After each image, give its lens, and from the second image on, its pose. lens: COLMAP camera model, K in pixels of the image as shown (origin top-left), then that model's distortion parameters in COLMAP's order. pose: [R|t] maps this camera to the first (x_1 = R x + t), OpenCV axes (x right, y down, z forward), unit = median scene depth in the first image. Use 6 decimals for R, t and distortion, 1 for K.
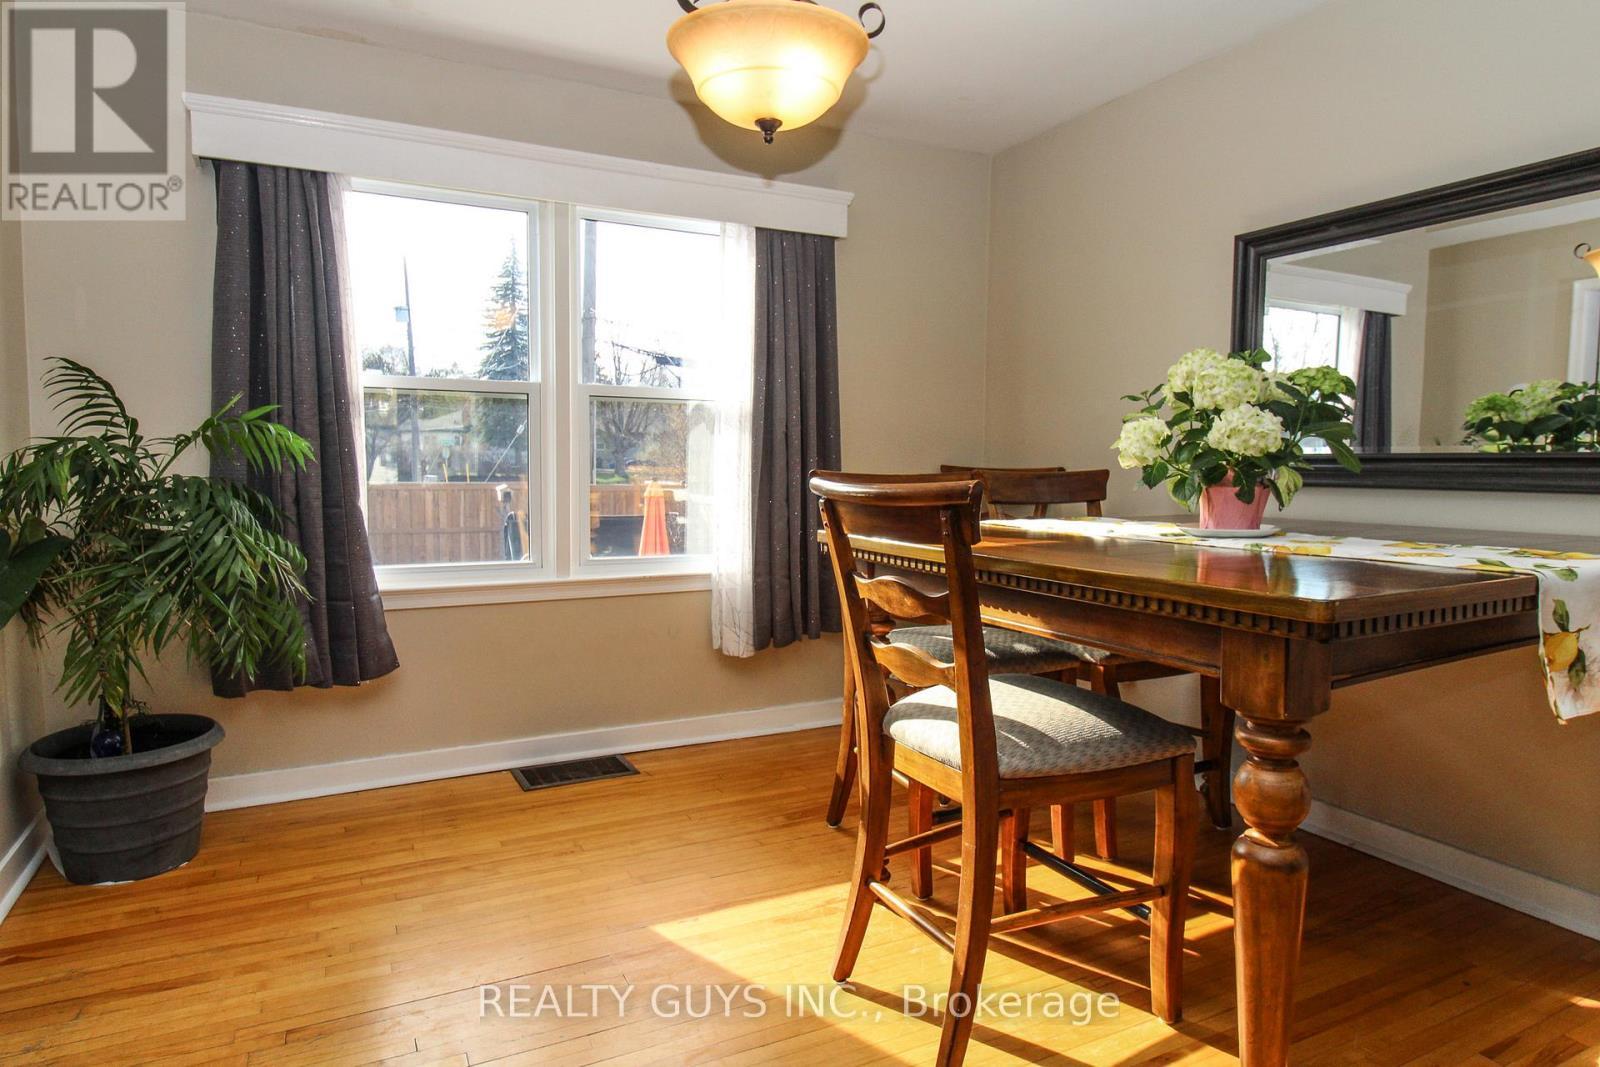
lens RADIAL K [[952.0, 0, 806.0], [0, 952.0, 517.7], [0, 0, 1]] dist [0.000638, -0.008659]
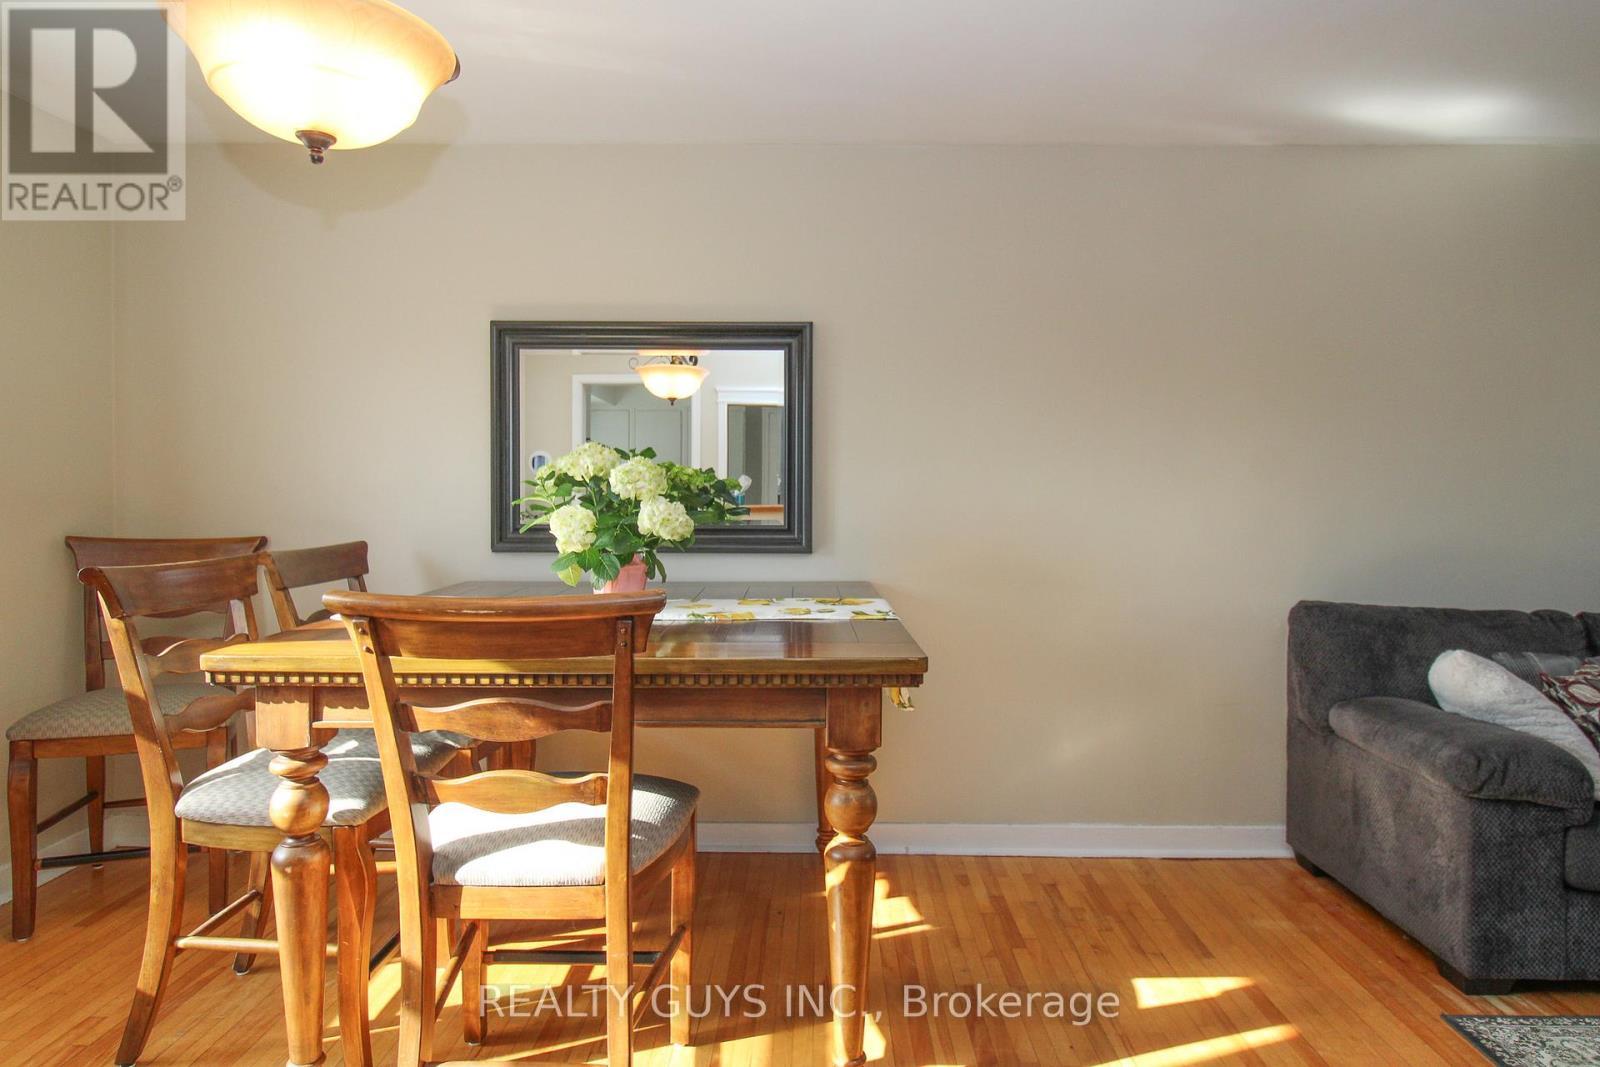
lens RADIAL K [[952.0, 0, 806.0], [0, 952.0, 517.7], [0, 0, 1]] dist [0.000638, -0.008659]
pose [[0.461366, -0.022464, 0.886925, -0.553888], [0.052059, 0.998642, -0.001786, -0.089479], [-0.885681, 0.046996, 0.461909, 0.320298]]
